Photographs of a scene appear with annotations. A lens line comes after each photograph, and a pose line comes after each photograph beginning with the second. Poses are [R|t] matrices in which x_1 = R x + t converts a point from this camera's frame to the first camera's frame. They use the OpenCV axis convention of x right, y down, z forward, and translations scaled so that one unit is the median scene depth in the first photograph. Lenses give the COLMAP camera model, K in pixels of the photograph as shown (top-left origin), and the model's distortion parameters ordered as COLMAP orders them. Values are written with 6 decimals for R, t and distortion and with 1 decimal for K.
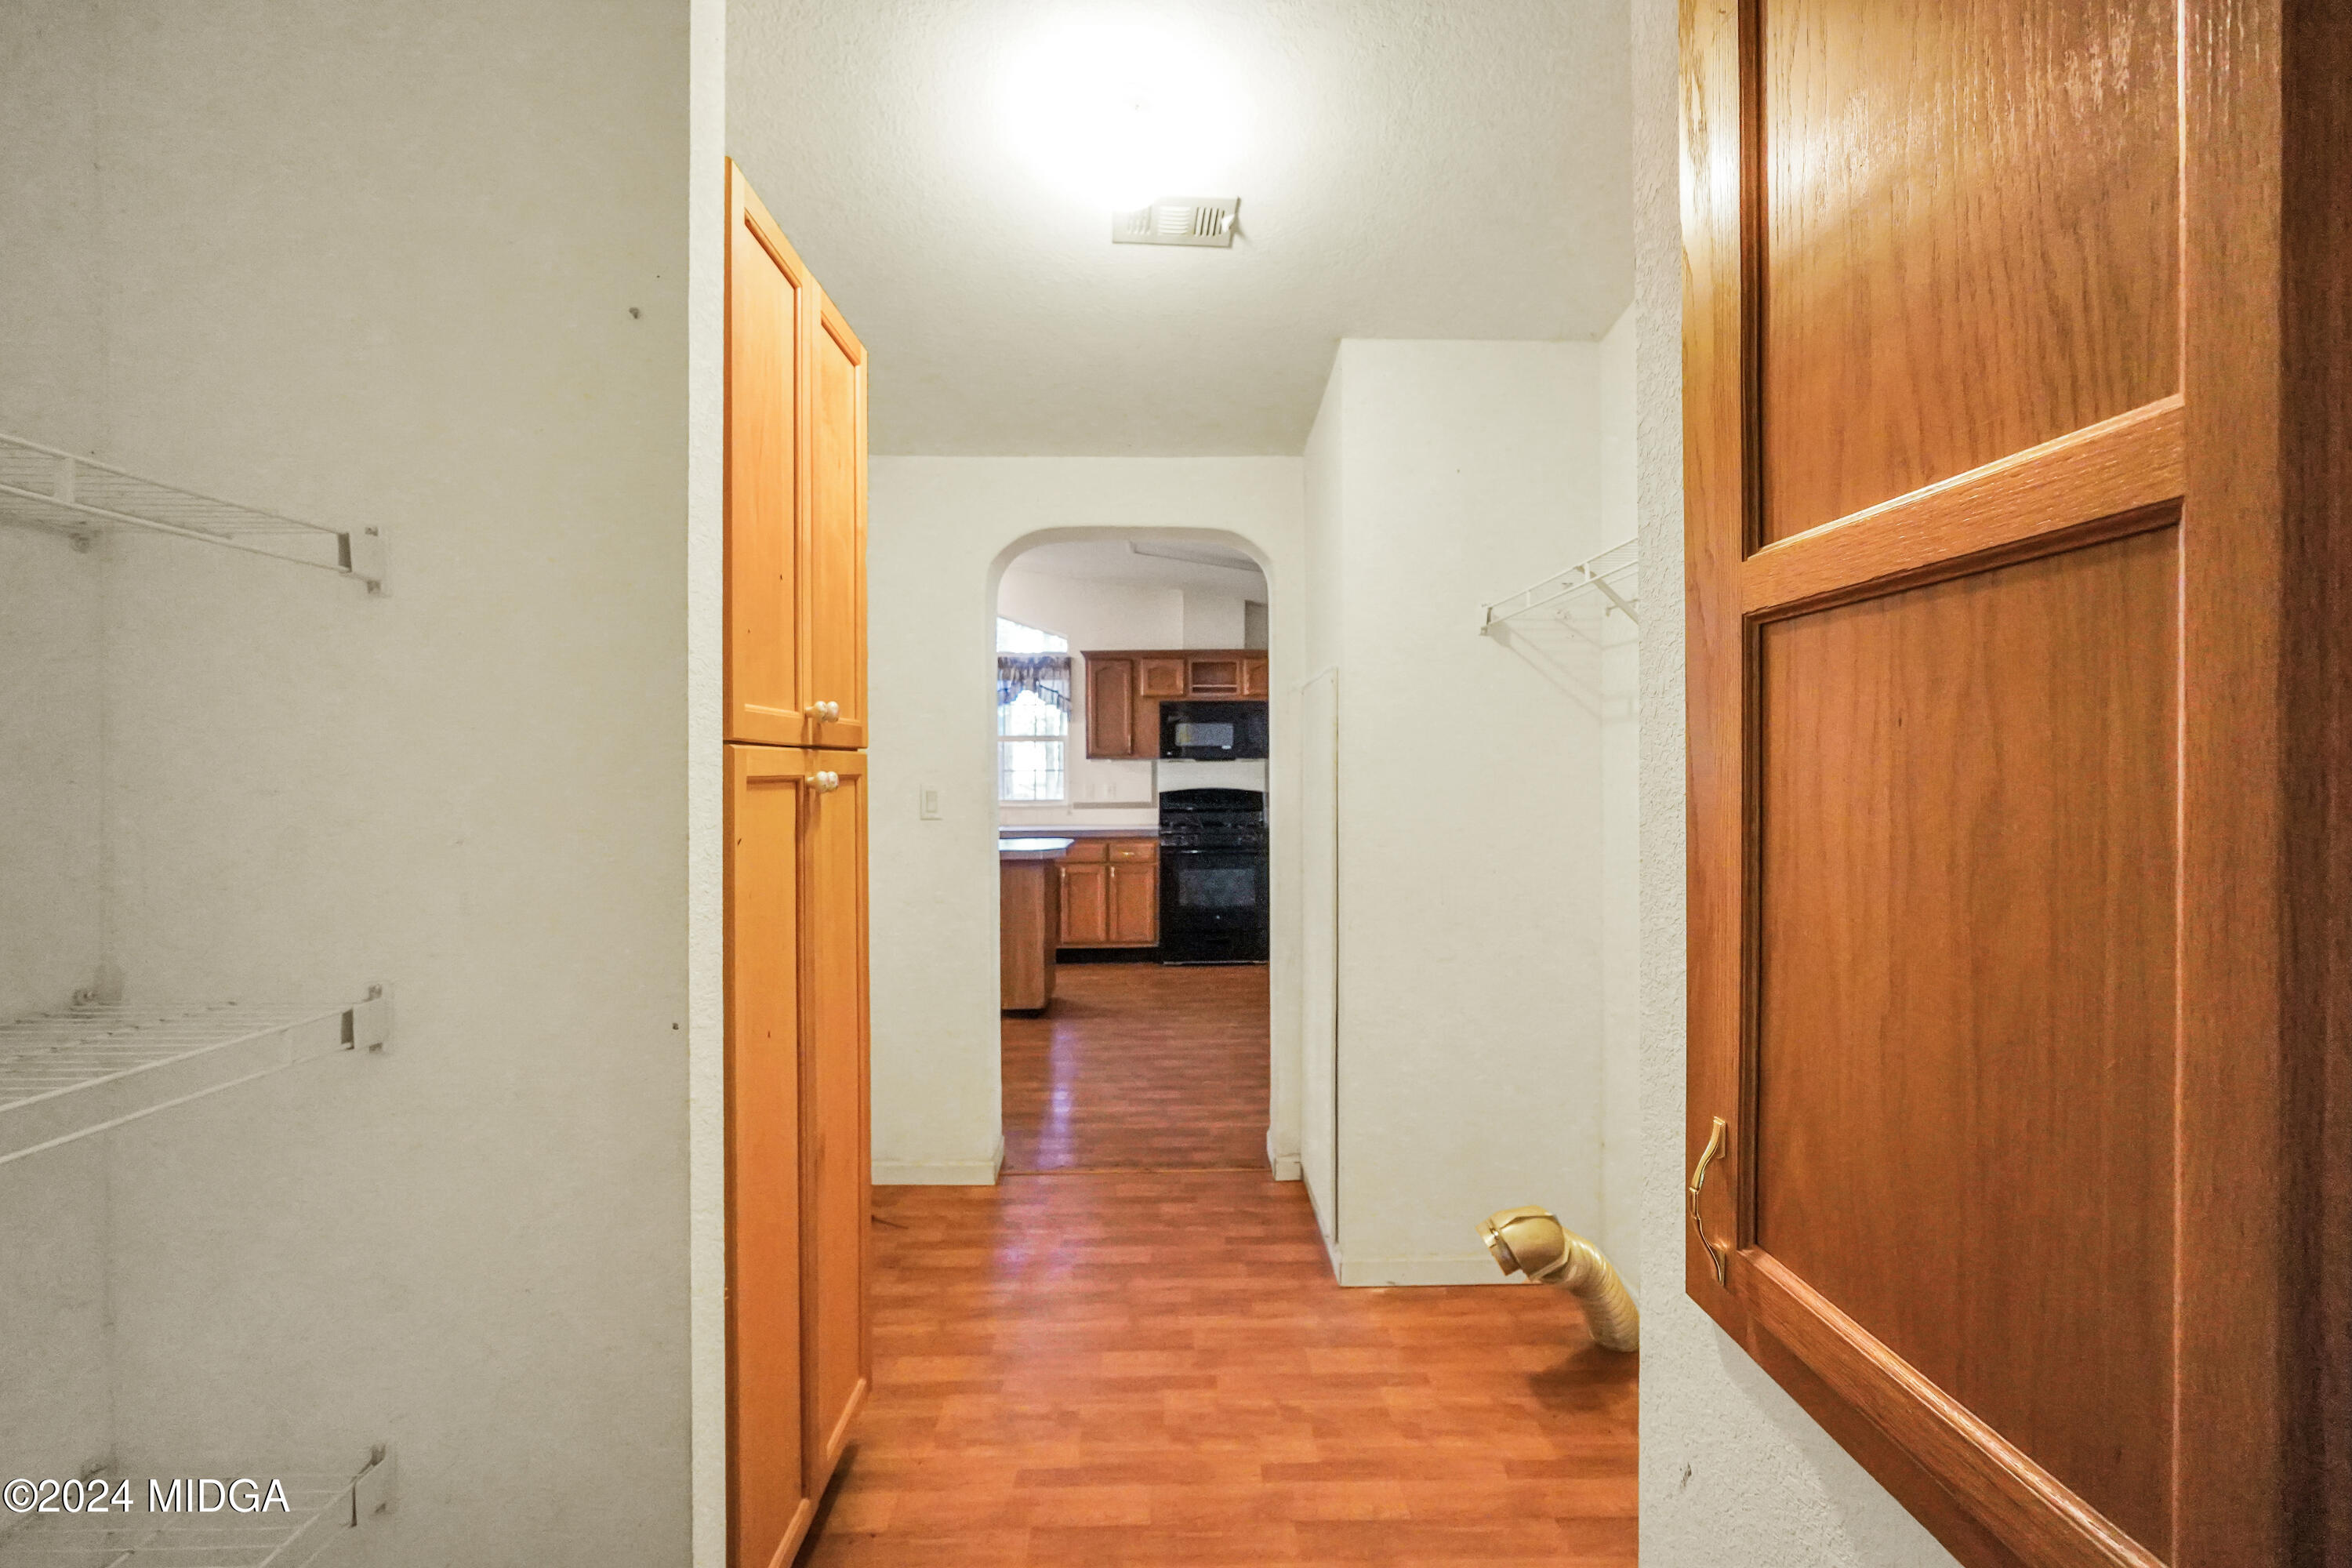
lens RADIAL K [[992.0, 0, 1161.7], [0, 992.0, 786.4], [0, 0, 1]] dist [-0.014395, 0.002176]
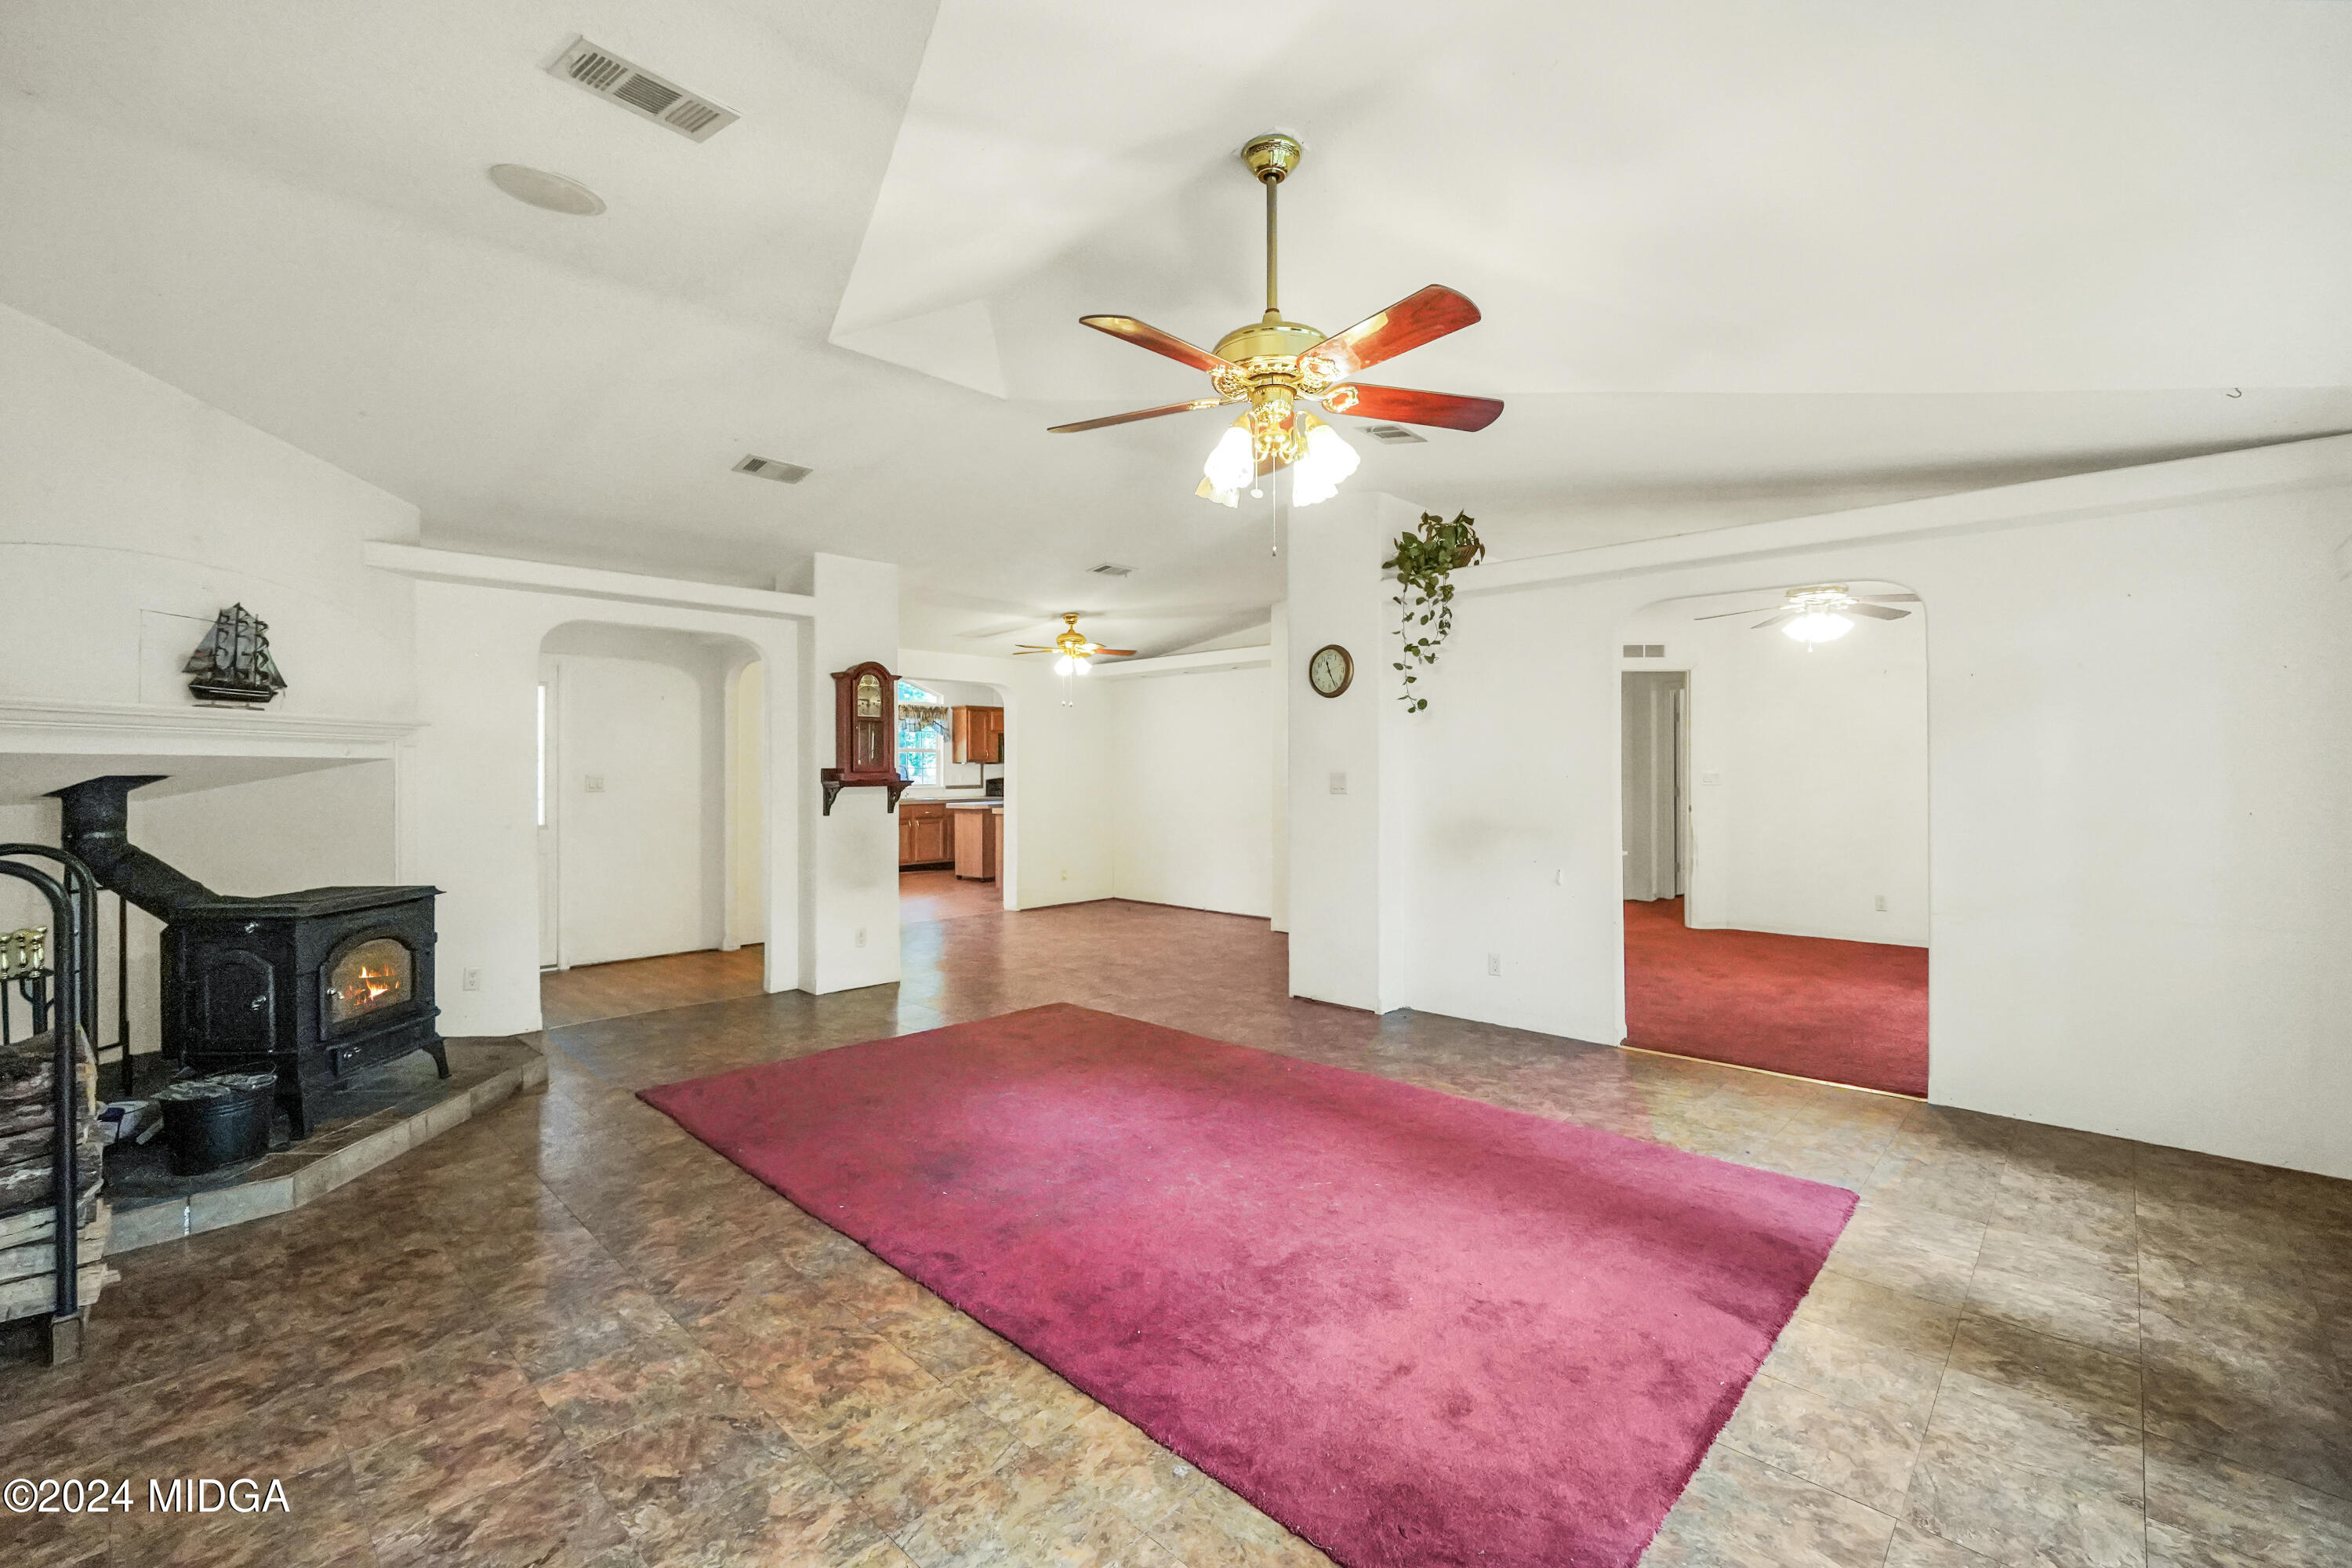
lens RADIAL K [[992.0, 0, 1170.9], [0, 992.0, 772.9], [0, 0, 1]] dist [-0.014395, 0.002176]
pose [[0.706793, -0.003656, 0.707411, -1.142317], [0.003987, 0.999991, 0.001185, -0.008264], [-0.707409, 0.001983, 0.706802, -0.629546]]
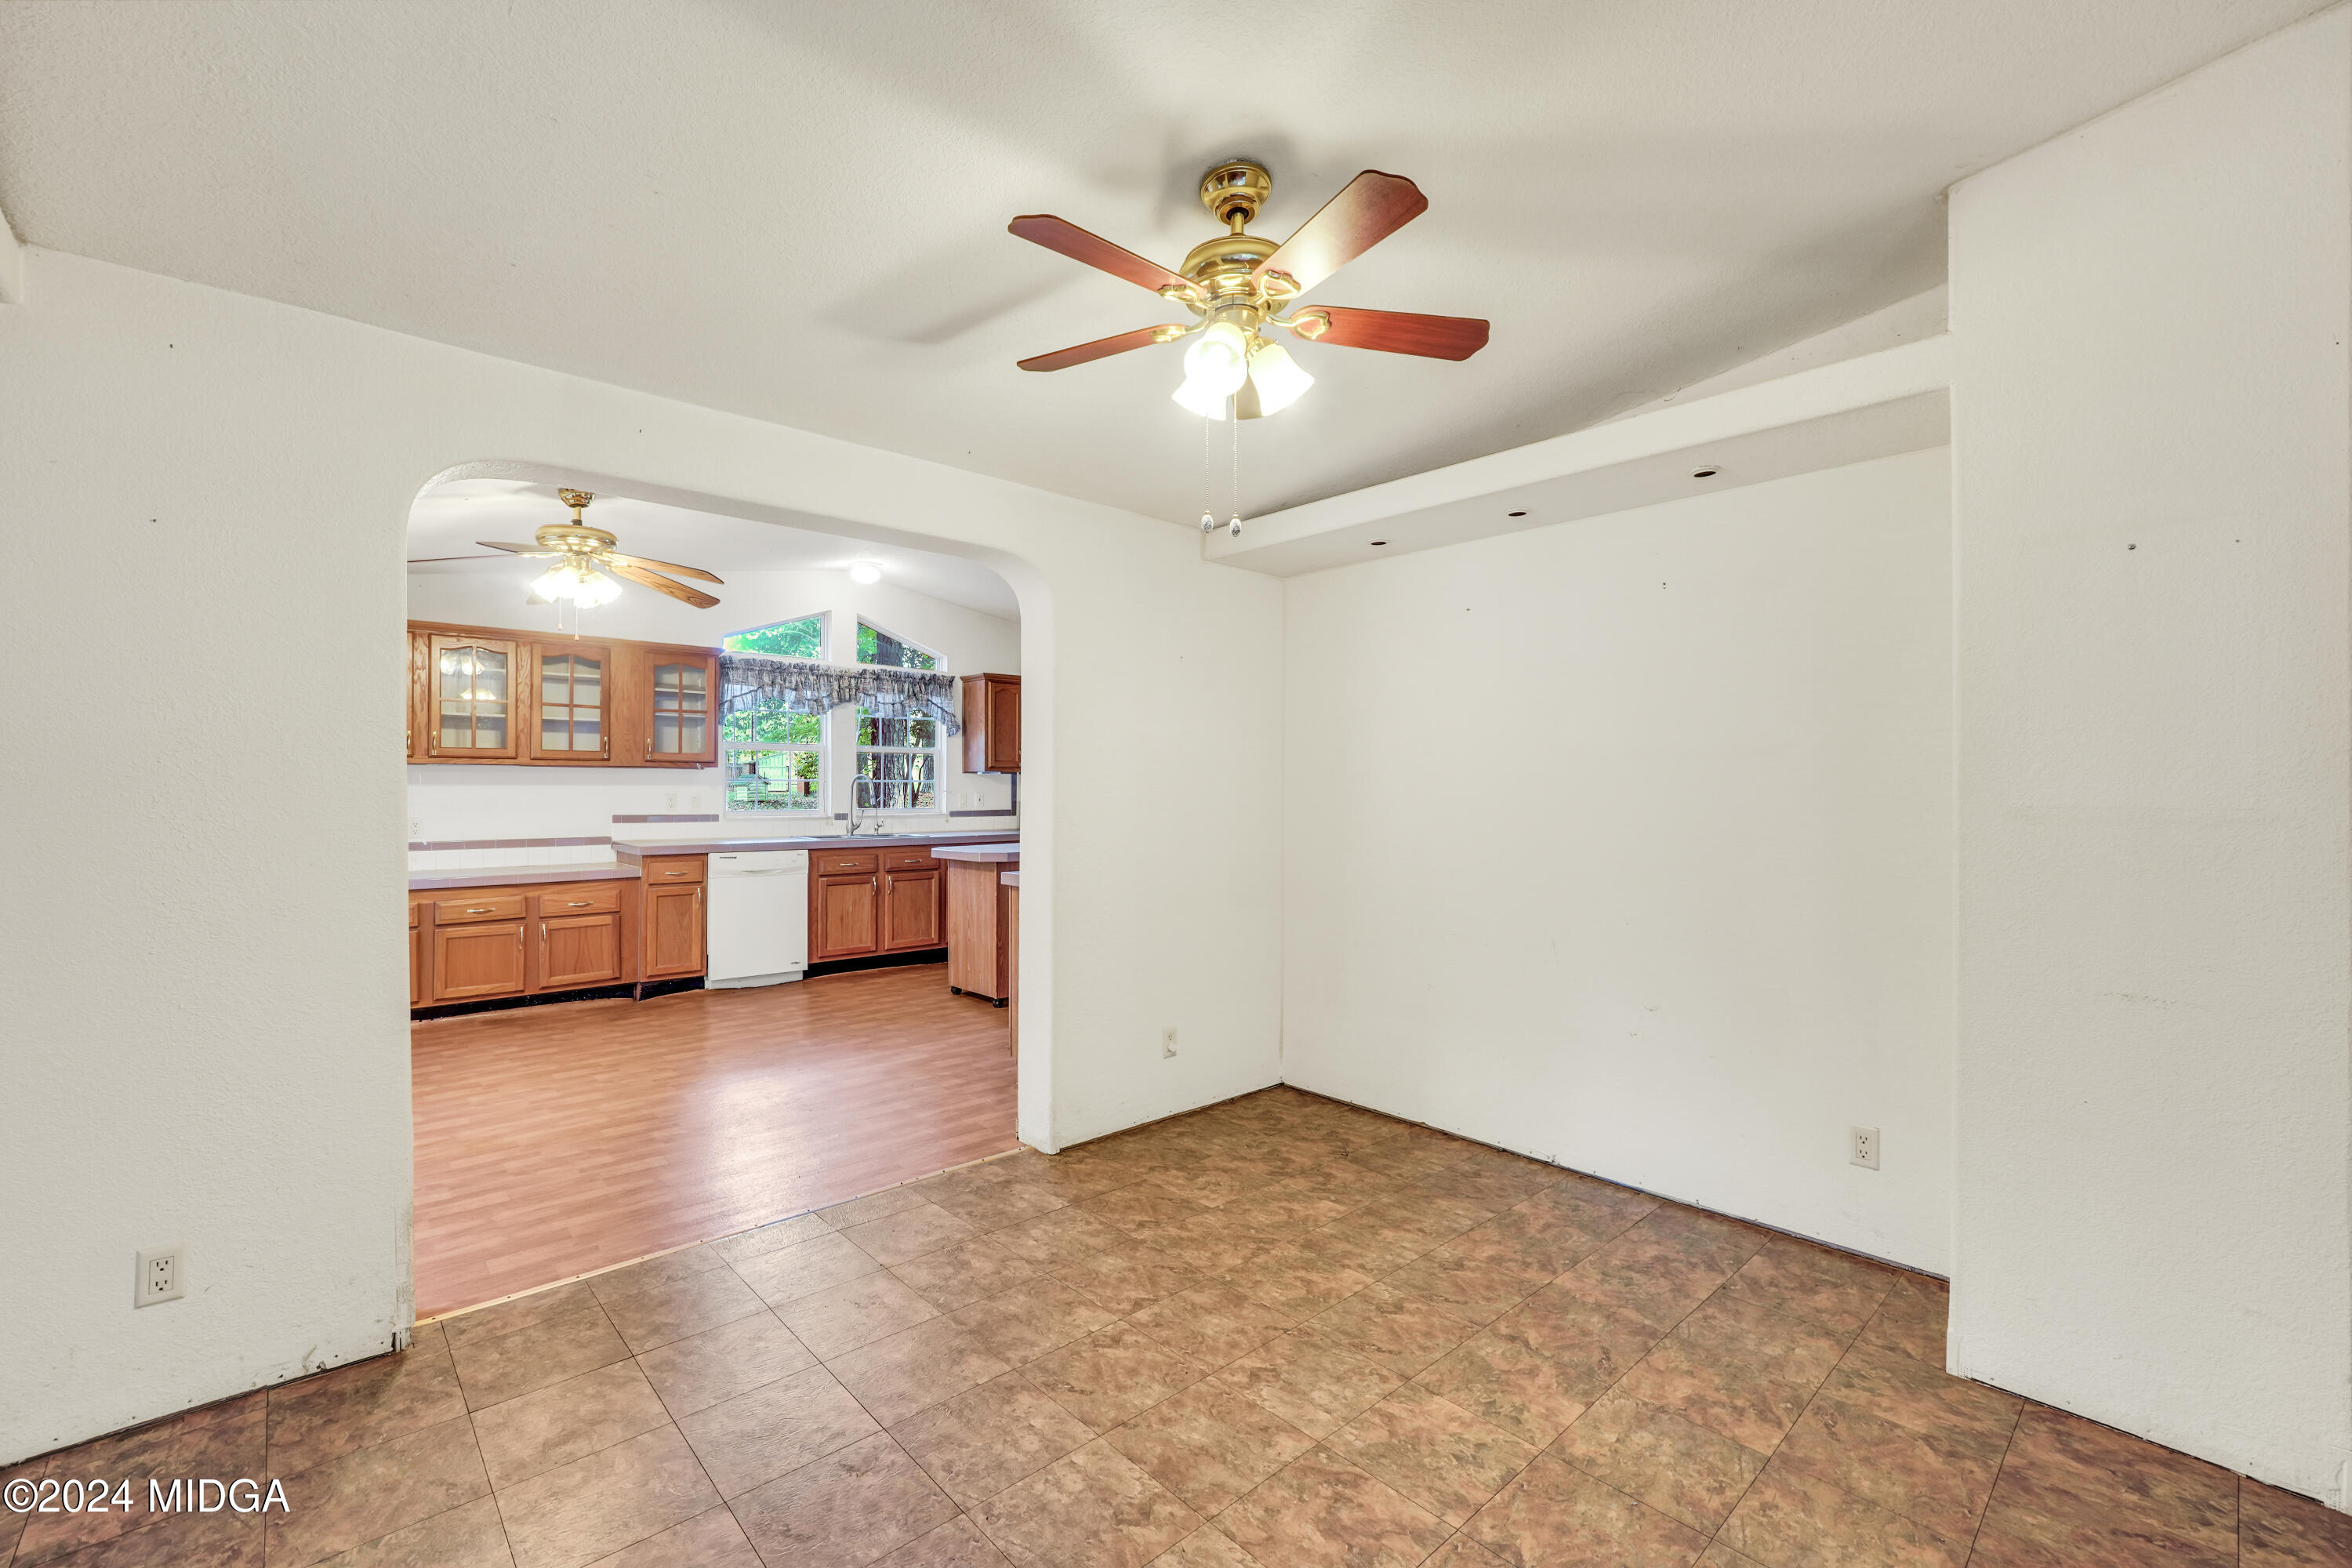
lens RADIAL K [[979.4, 0, 1164.0], [0, 979.4, 791.0], [0, 0, 1]] dist [-0.012639, 0.003791]
pose [[0.760112, -0.002017, 0.649789, -0.627273], [0.001342, 0.999998, 0.001535, -0.007421], [-0.649791, -0.000295, 0.760113, 0.039369]]
